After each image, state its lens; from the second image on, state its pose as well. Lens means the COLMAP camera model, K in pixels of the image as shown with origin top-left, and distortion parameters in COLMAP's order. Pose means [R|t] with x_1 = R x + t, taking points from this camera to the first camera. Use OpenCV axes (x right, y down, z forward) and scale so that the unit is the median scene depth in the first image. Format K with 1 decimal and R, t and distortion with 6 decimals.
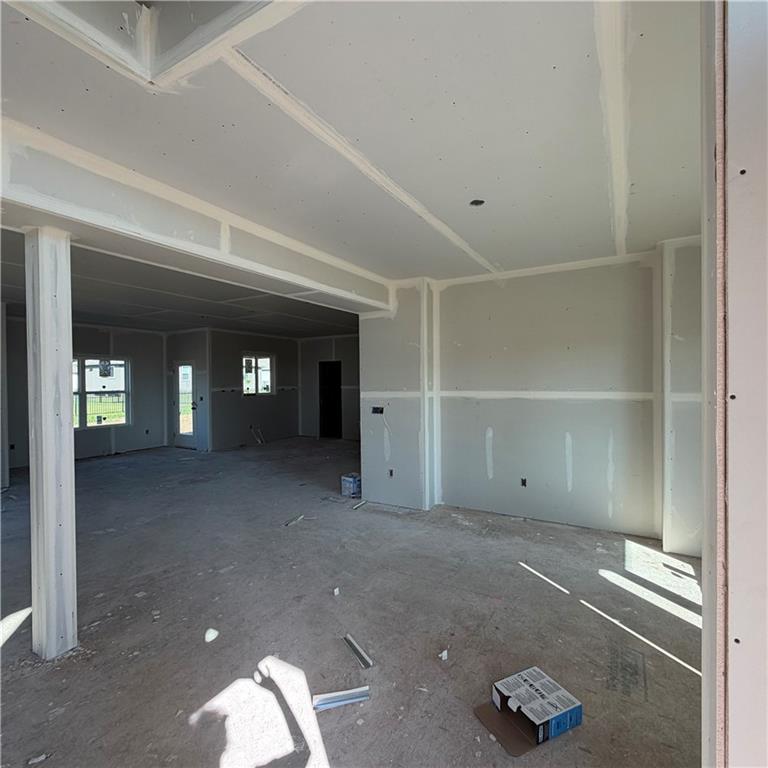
lens RADIAL K [[410.5, 0, 384.7], [0, 410.5, 385.8], [0, 0, 1]] dist [0.006814, 0.002089]
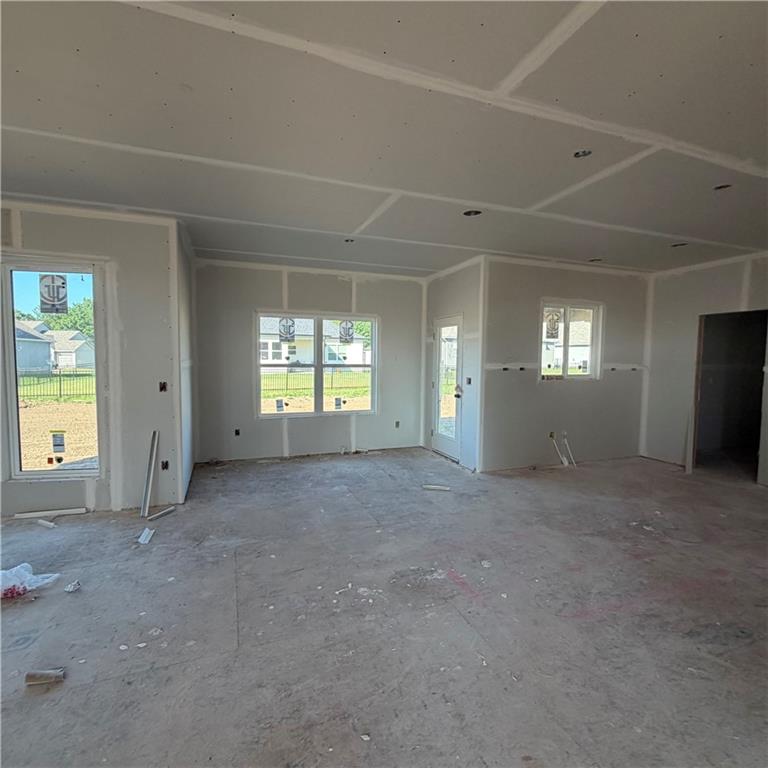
lens RADIAL K [[410.5, 0, 381.5], [0, 410.5, 385.2], [0, 0, 1]] dist [0.006814, 0.002089]
pose [[0.781757, 0.057523, -0.620924, -0.176949], [-0.024361, 0.997793, 0.061765, 0.004429], [0.623107, -0.033159, 0.781434, 0.457070]]
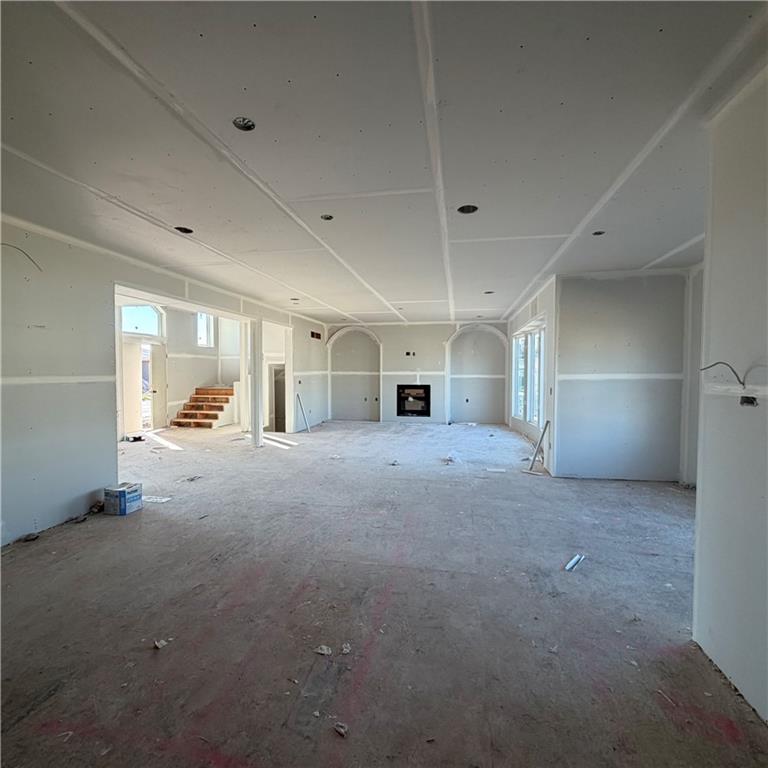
lens RADIAL K [[410.5, 0, 383.1], [0, 410.5, 384.5], [0, 0, 1]] dist [0.006814, 0.002089]
pose [[-0.936638, 0.022010, -0.349606, -0.166438], [0.003080, 0.998503, 0.054611, -0.005986], [0.350284, 0.050074, -0.935304, 1.138112]]
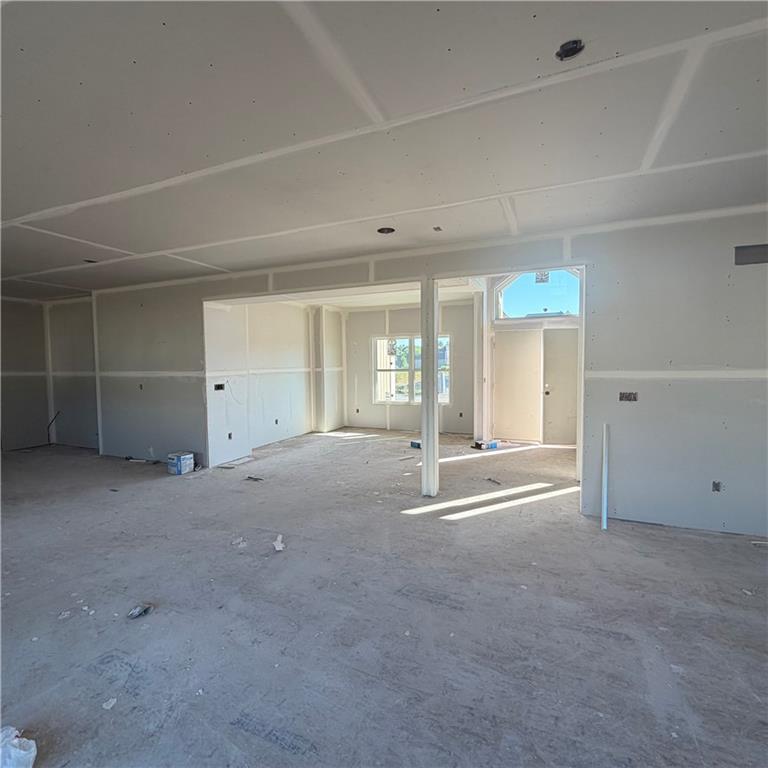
lens RADIAL K [[410.5, 0, 382.3], [0, 410.5, 383.6], [0, 0, 1]] dist [0.006814, 0.002089]
pose [[-0.132684, -0.042533, 0.990245, -1.208085], [0.021297, 0.998726, 0.045751, 0.005342], [-0.990930, 0.027159, -0.131609, 0.658129]]
